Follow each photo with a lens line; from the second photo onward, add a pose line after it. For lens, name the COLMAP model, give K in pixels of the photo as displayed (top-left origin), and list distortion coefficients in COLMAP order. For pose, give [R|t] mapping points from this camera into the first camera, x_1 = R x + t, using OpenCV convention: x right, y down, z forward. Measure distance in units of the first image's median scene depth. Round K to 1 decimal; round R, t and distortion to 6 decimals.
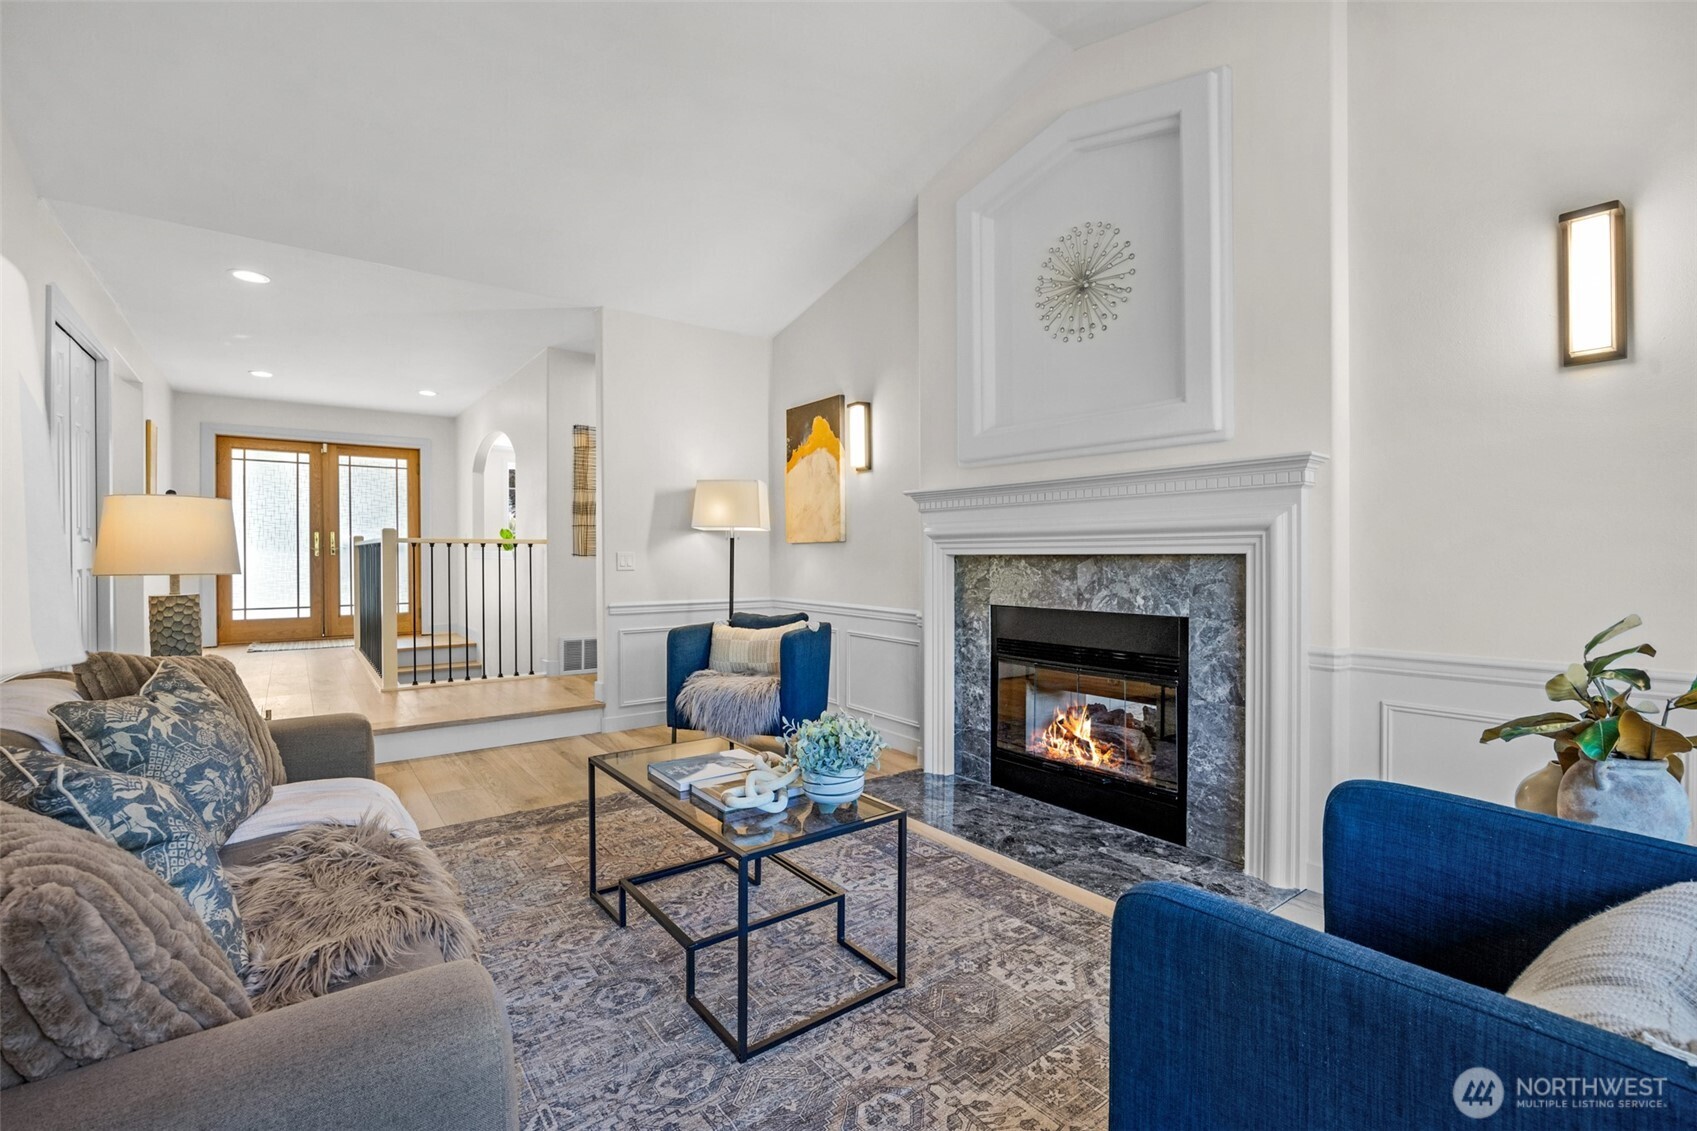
lens RADIAL K [[770.3, 0, 841.3], [0, 770.3, 561.3], [0, 0, 1]] dist [-0.031296, -0.000182]
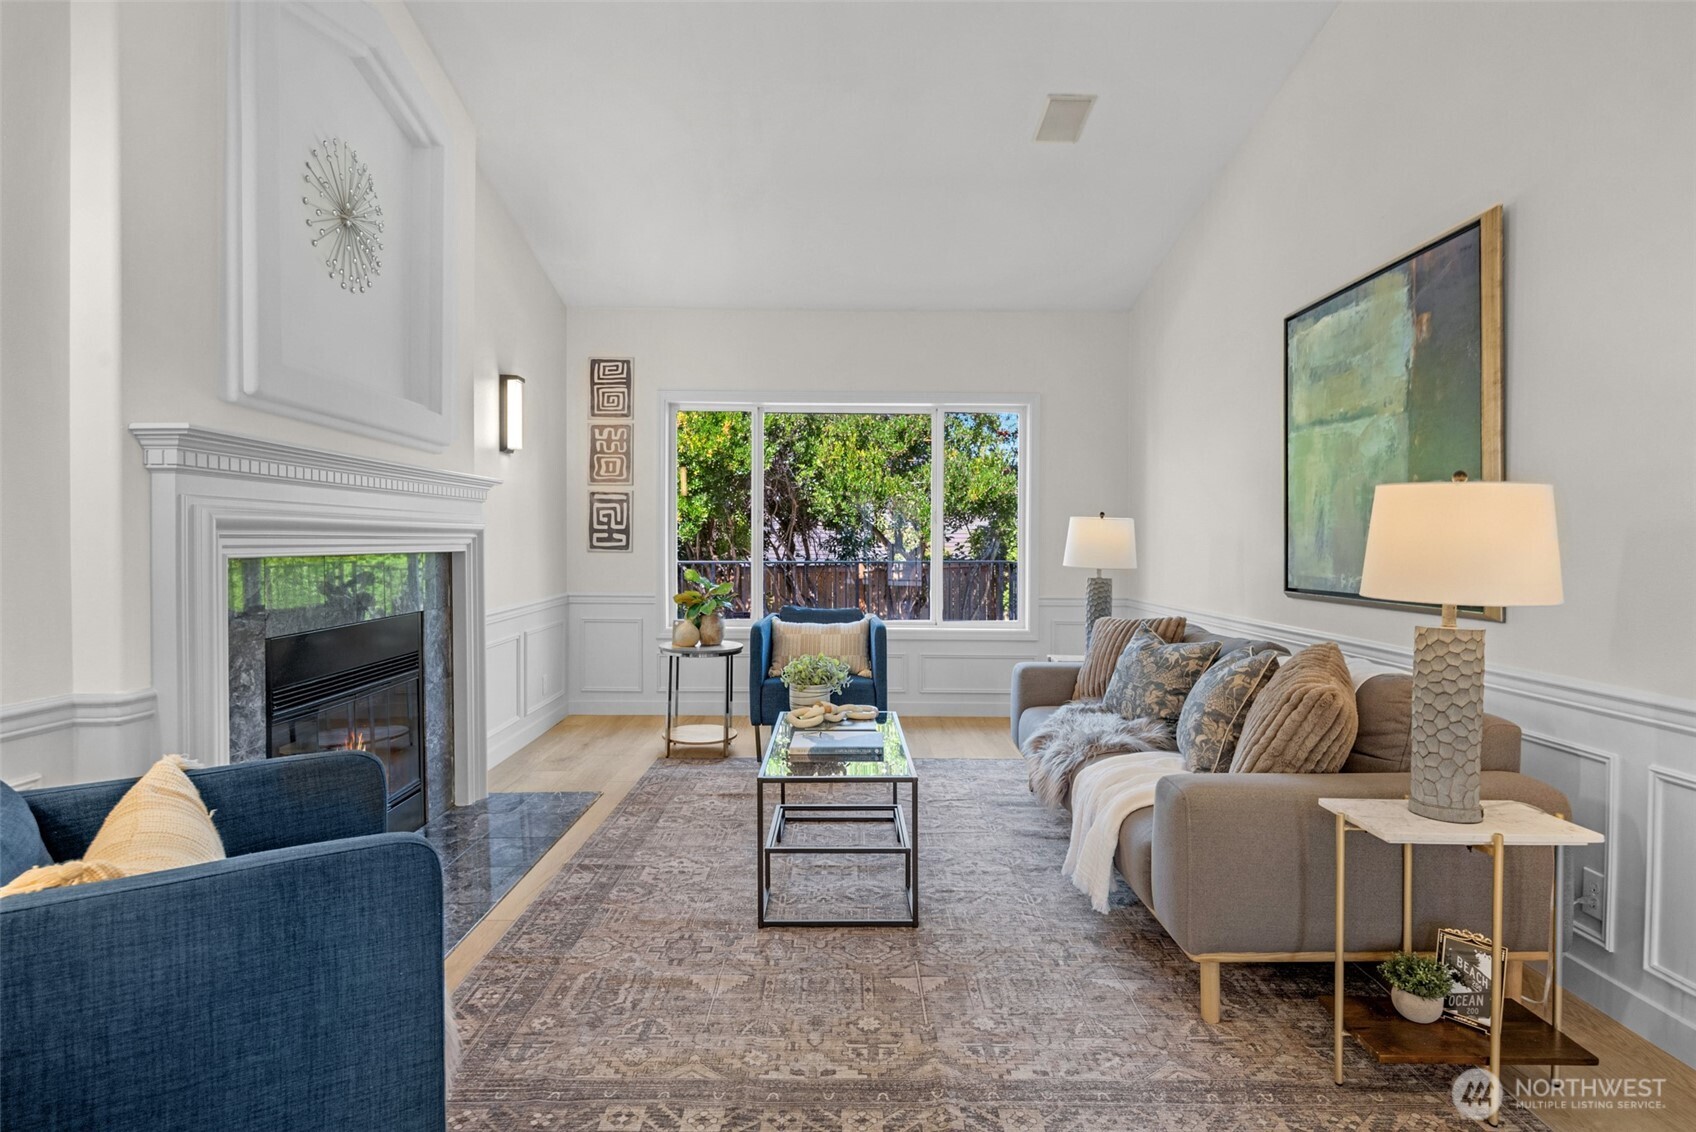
lens RADIAL K [[876.1, 0, 847.4], [0, 876.1, 564.3], [0, 0, 1]] dist [0.001448, 0.000058]
pose [[-0.813679, -0.029493, 0.580565, -1.258369], [-0.013908, 0.999414, 0.031278, -0.067226], [-0.581148, 0.017376, -0.813613, 2.766557]]
